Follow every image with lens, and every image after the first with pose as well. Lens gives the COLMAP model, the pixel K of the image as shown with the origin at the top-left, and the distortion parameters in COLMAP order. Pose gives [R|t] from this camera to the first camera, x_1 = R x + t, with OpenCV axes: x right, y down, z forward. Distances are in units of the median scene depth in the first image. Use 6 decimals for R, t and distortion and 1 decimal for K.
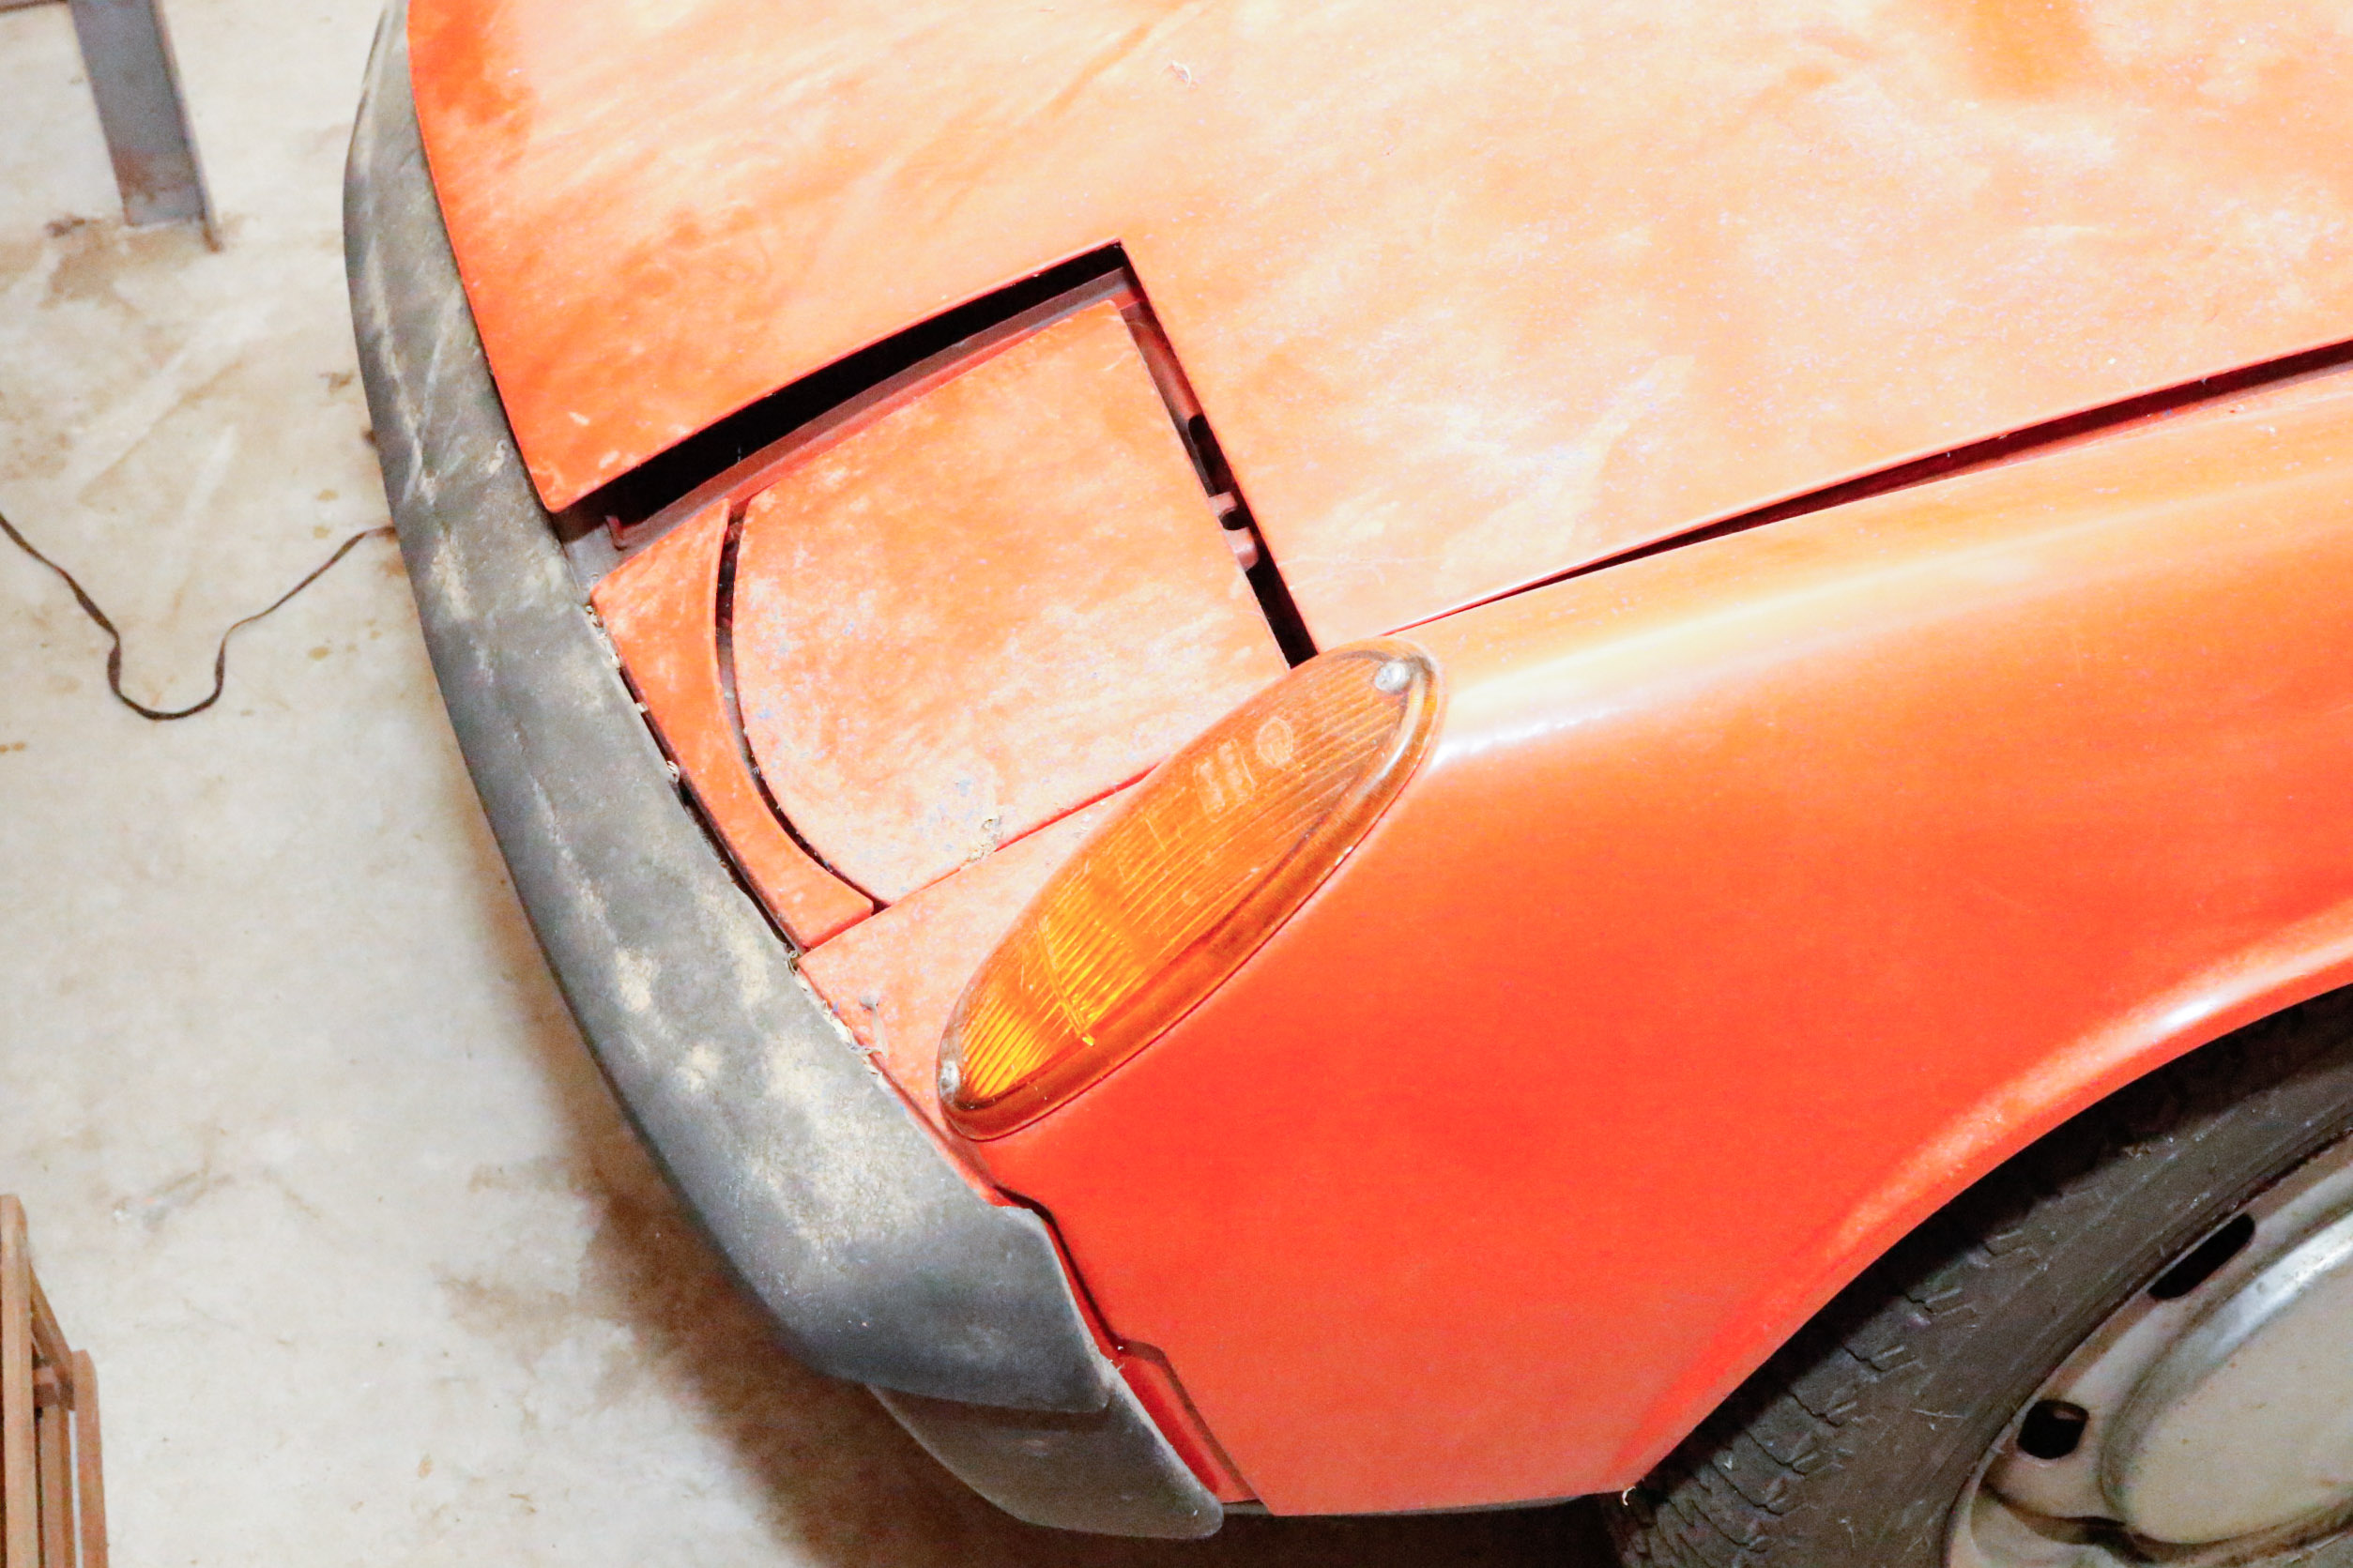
lens RADIAL K [[2858.0, 0, 1174.9], [0, 2858.0, 860.2], [0, 0, 1]] dist [-0.120509, 0.031863]
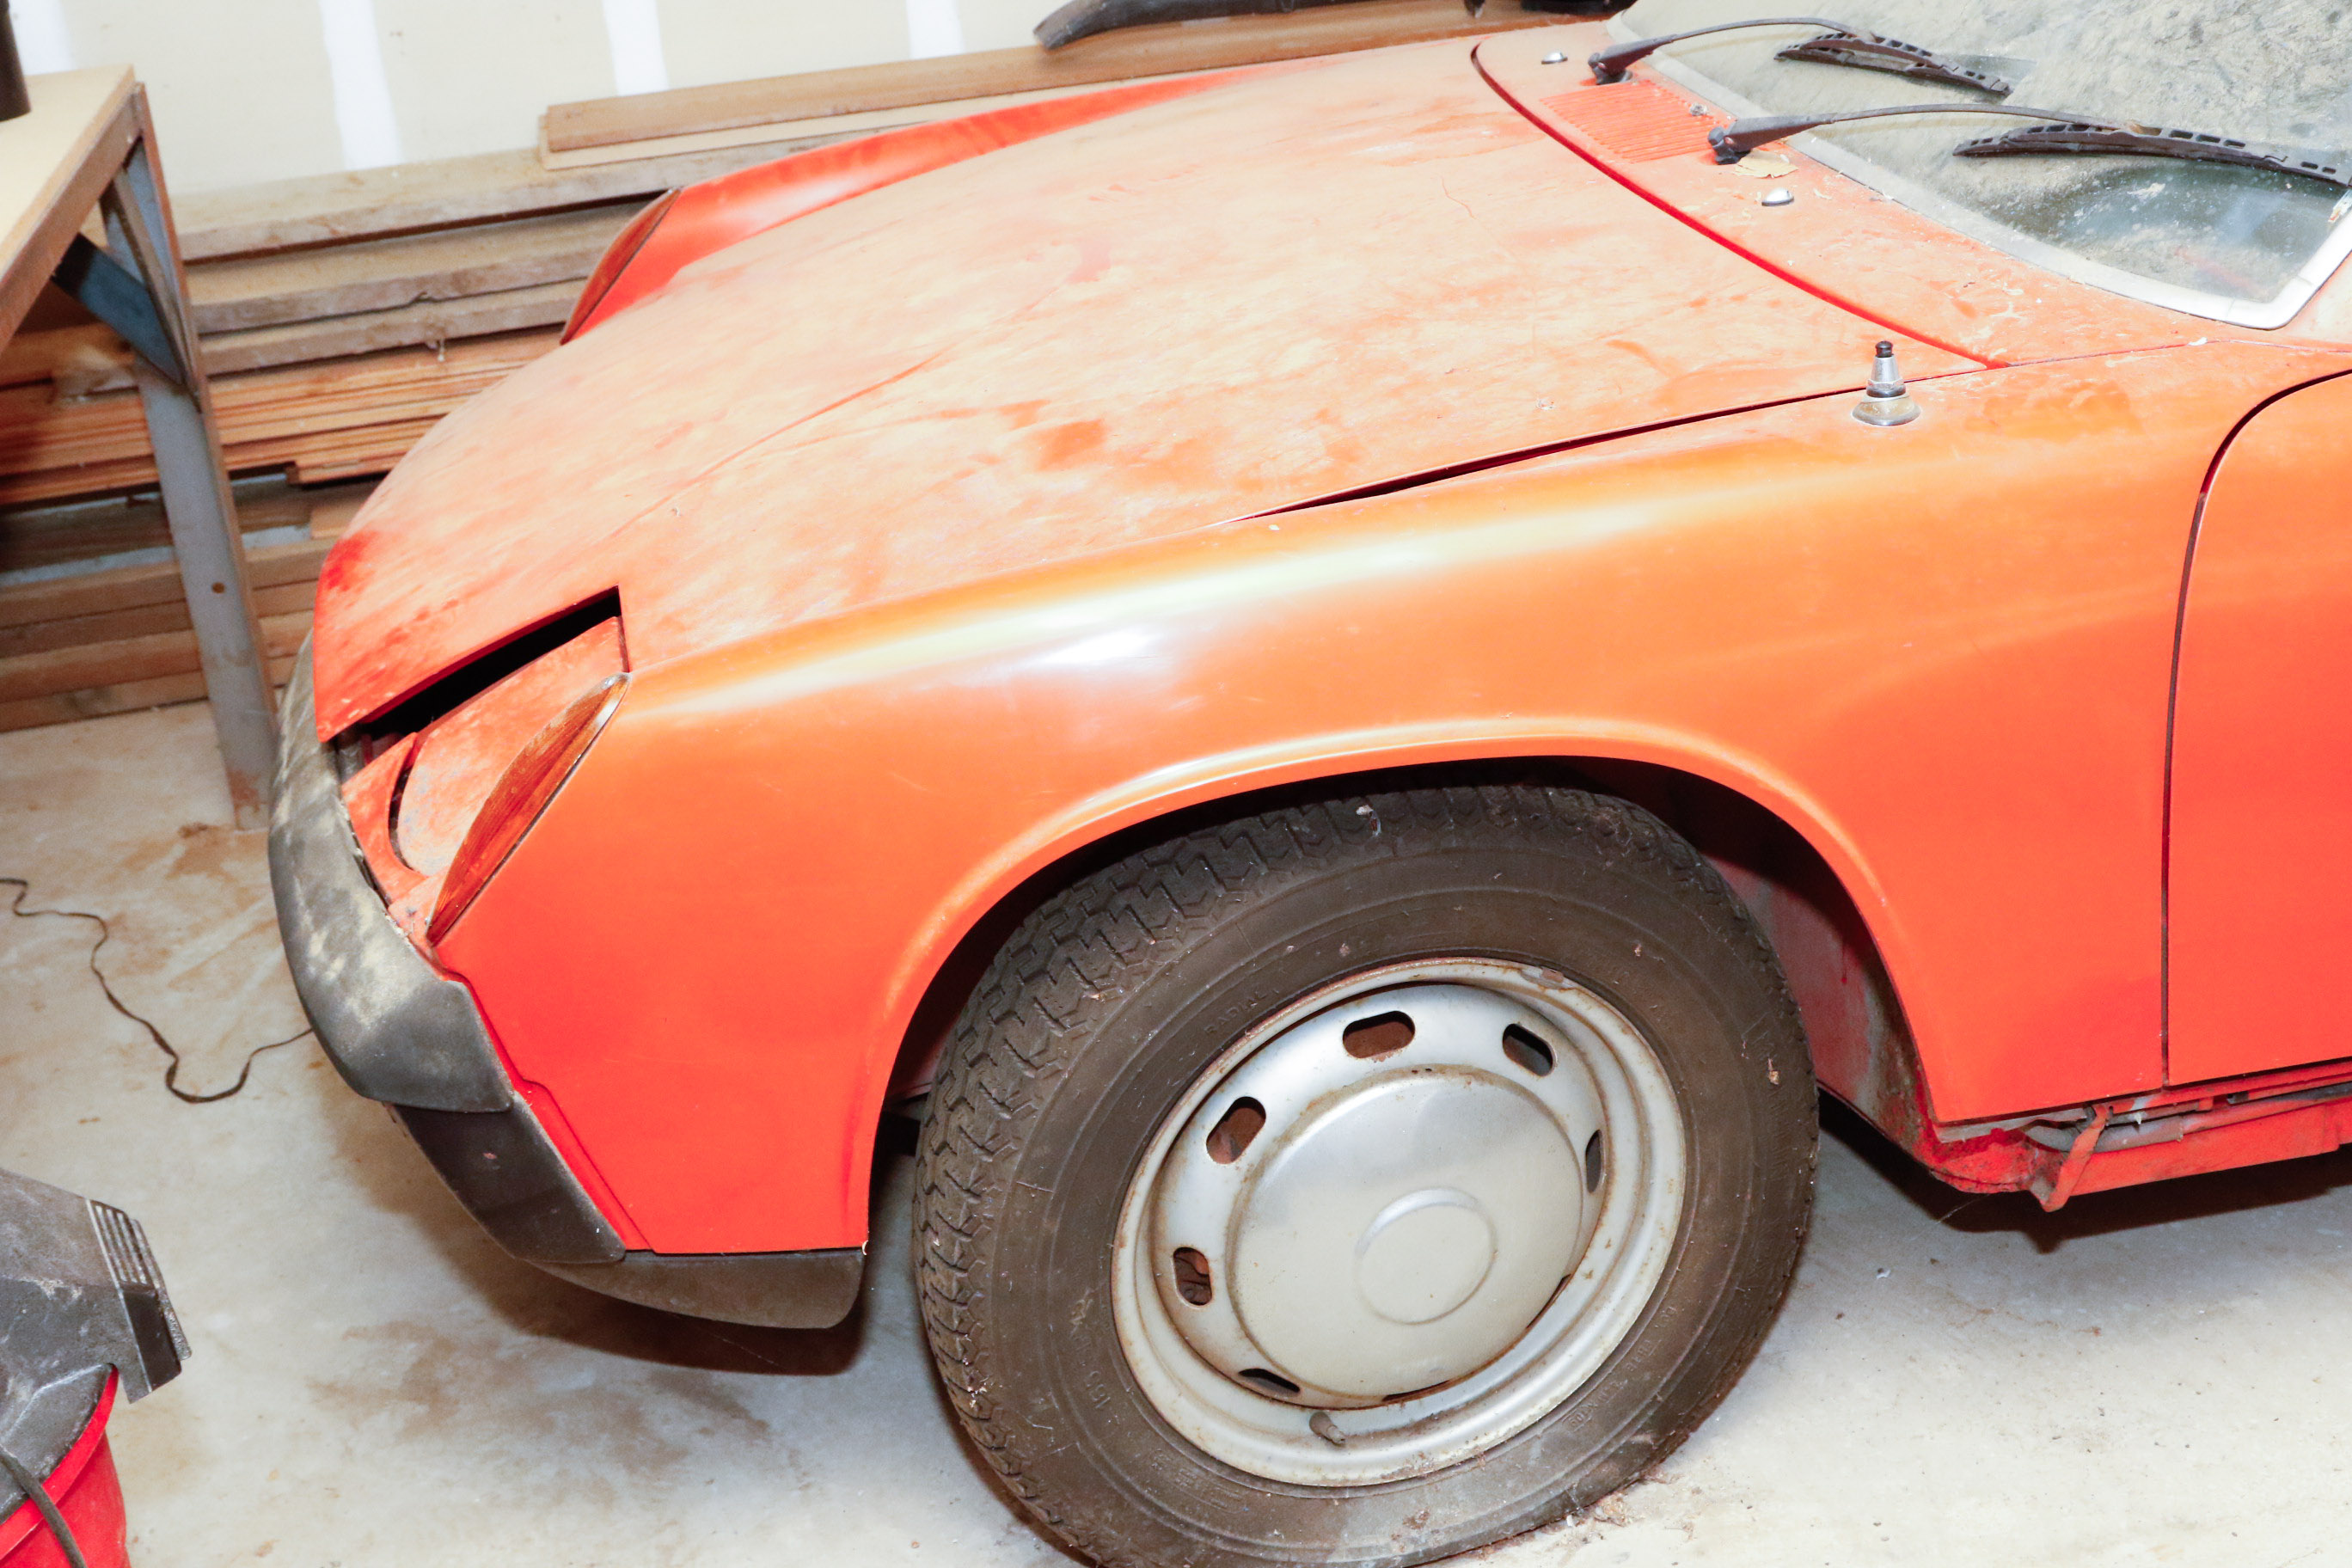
lens RADIAL K [[2920.7, 0, 1176.0], [0, 2920.7, 784.0], [0, 0, 1]] dist [-0.082504, 0.078617]
pose [[0.995598, -0.033918, -0.087377, 0.351432], [0.003720, 0.945794, -0.324746, 0.366071], [0.093656, 0.322992, 0.941756, -0.502557]]
